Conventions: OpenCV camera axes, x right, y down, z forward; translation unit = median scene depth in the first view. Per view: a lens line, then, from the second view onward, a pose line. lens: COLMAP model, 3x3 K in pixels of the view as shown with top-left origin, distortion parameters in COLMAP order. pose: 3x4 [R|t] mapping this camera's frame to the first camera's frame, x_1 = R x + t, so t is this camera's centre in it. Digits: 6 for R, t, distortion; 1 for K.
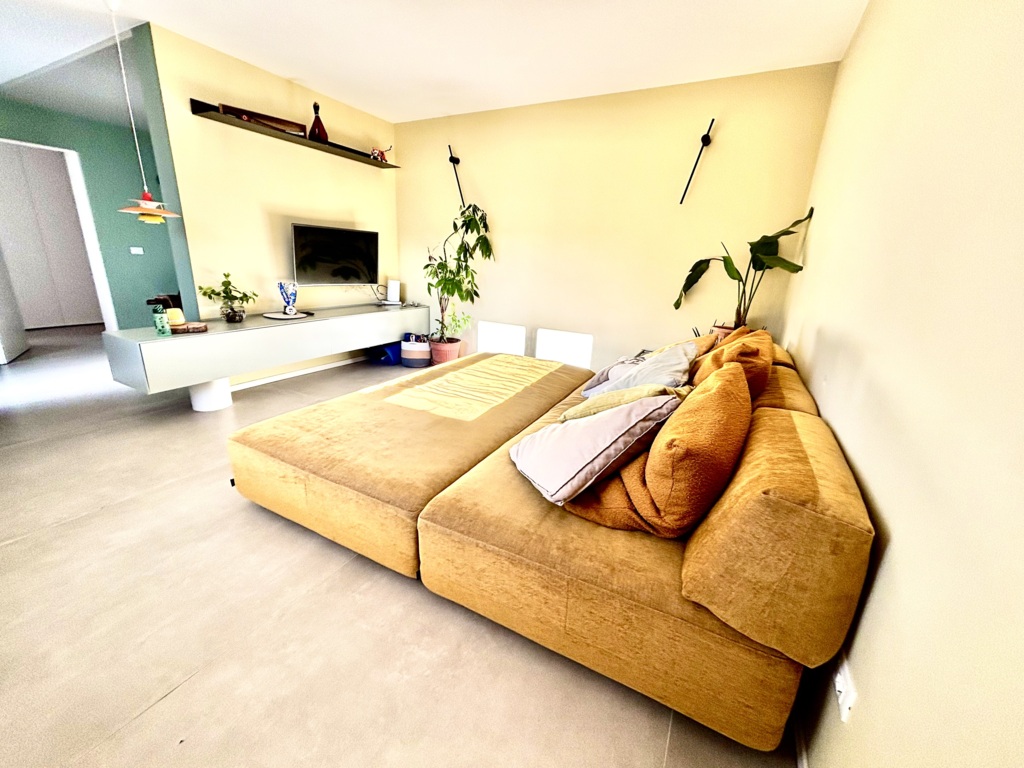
lens RADIAL K [[413.4, 0, 509.8], [0, 413.4, 382.9], [0, 0, 1]] dist [-0.002937, -0.000241]
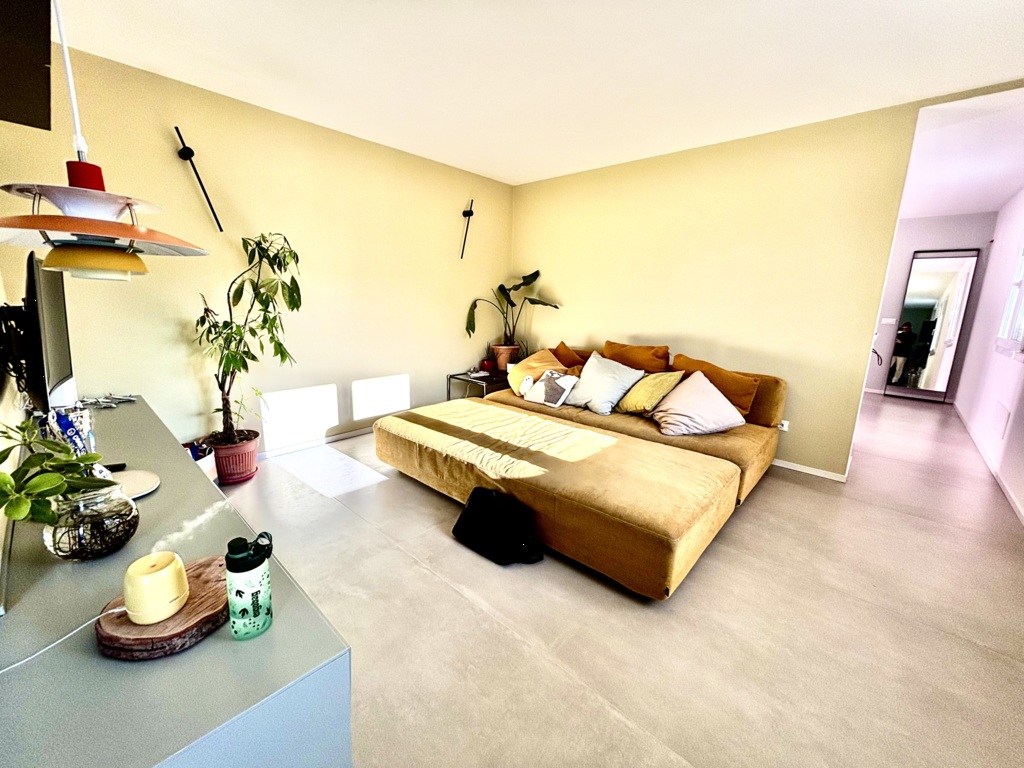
lens RADIAL K [[413.4, 0, 509.8], [0, 413.4, 382.9], [0, 0, 1]] dist [-0.002937, -0.000241]
pose [[0.258525, -0.234245, 0.937173, -0.689263], [0.264276, 0.950293, 0.164622, -0.191858], [-0.929152, 0.205114, 0.307580, 0.442626]]
